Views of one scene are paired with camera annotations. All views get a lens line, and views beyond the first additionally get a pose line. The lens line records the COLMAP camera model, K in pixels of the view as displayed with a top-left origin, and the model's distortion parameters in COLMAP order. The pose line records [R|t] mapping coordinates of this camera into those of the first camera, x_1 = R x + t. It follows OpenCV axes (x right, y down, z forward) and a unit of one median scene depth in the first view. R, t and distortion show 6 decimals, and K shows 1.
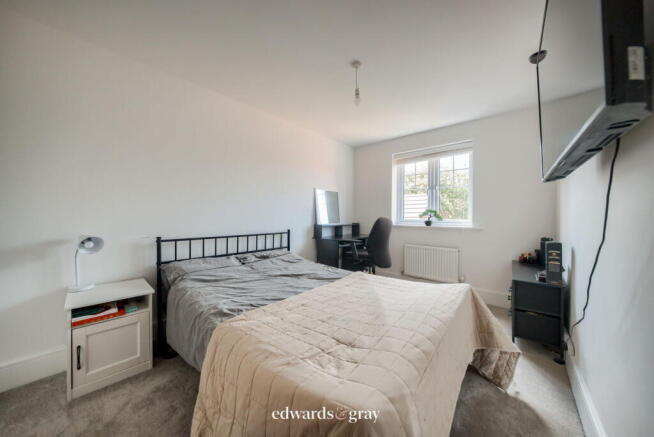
lens RADIAL K [[231.5, 0, 322.3], [0, 231.5, 215.5], [0, 0, 1]] dist [-0.014288, -0.000215]
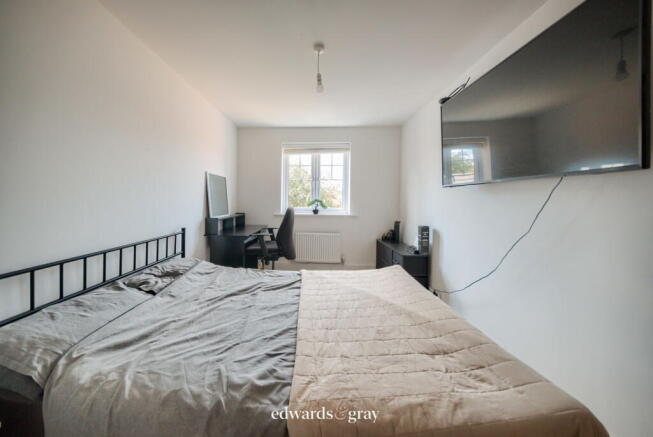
lens RADIAL K [[231.1, 0, 308.2], [0, 231.1, 204.3], [0, 0, 1]] dist [-0.014288, -0.000215]
pose [[0.770424, -0.012373, 0.637412, -0.356692], [-0.005186, 0.999657, 0.025673, -0.040719], [-0.637511, -0.023084, 0.770095, 0.230555]]
